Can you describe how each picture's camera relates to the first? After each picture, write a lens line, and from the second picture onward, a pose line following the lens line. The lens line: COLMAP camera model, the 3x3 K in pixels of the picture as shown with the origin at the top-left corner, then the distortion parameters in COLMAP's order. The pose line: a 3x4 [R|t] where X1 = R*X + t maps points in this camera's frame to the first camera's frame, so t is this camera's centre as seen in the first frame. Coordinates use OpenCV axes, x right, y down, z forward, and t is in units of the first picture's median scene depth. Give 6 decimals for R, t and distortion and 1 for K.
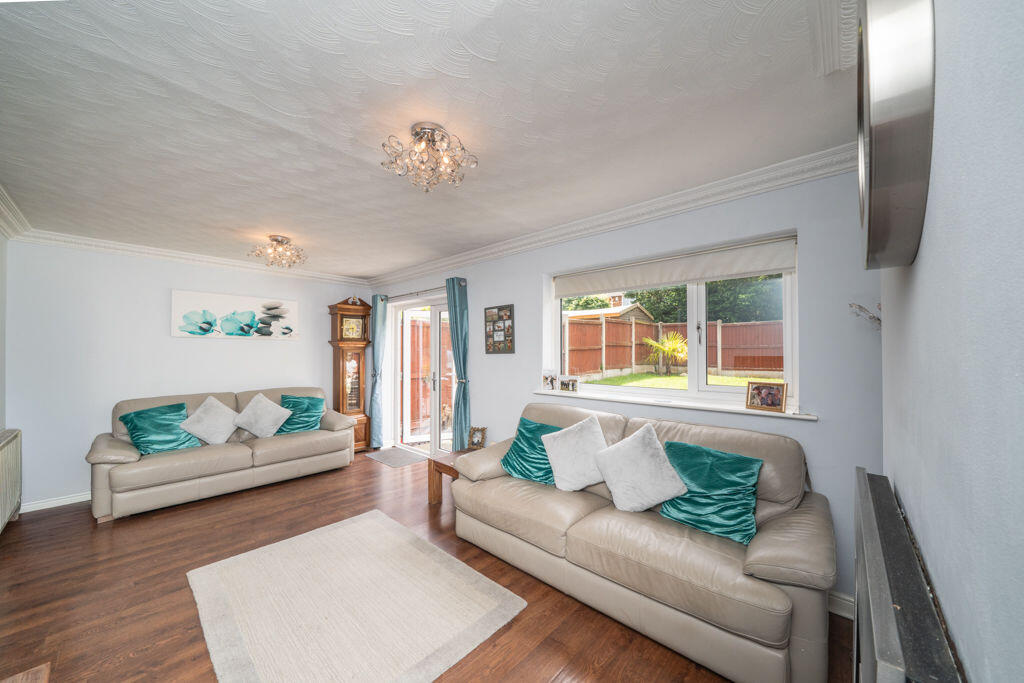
lens RADIAL K [[361.1, 0, 509.2], [0, 361.1, 348.2], [0, 0, 1]] dist [-0.003775, 0.000393]
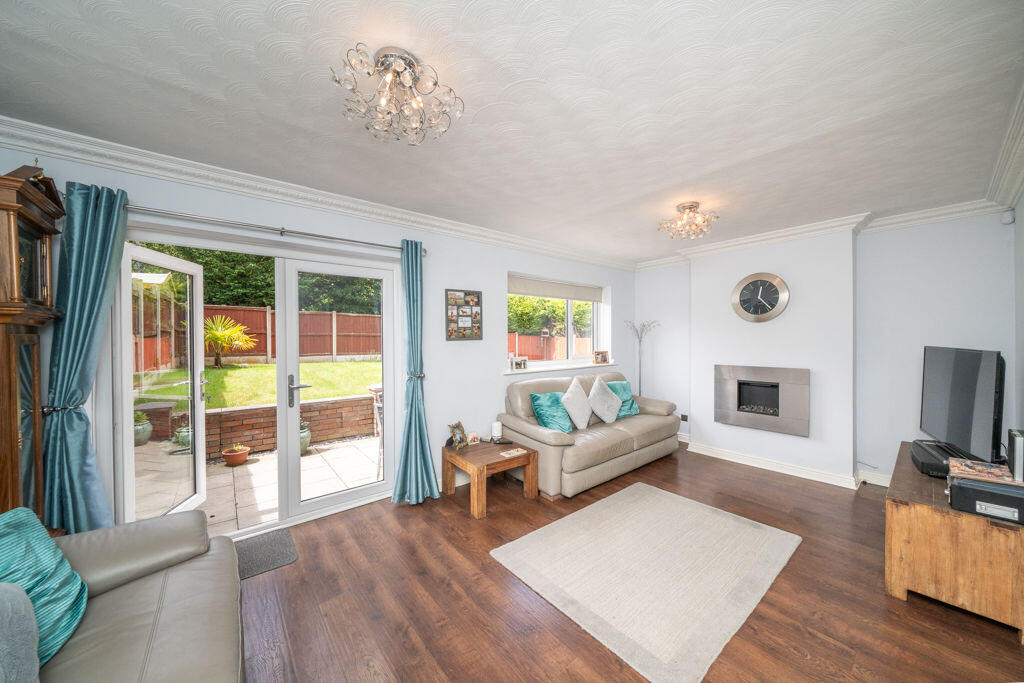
lens RADIAL K [[361.1, 0, 510.2], [0, 361.1, 340.5], [0, 0, 1]] dist [-0.003775, 0.000393]
pose [[0.133355, -0.003782, 0.991061, -0.972076], [-0.001811, 0.999990, 0.004059, 0.011513], [-0.991067, -0.002336, 0.133347, 0.769761]]
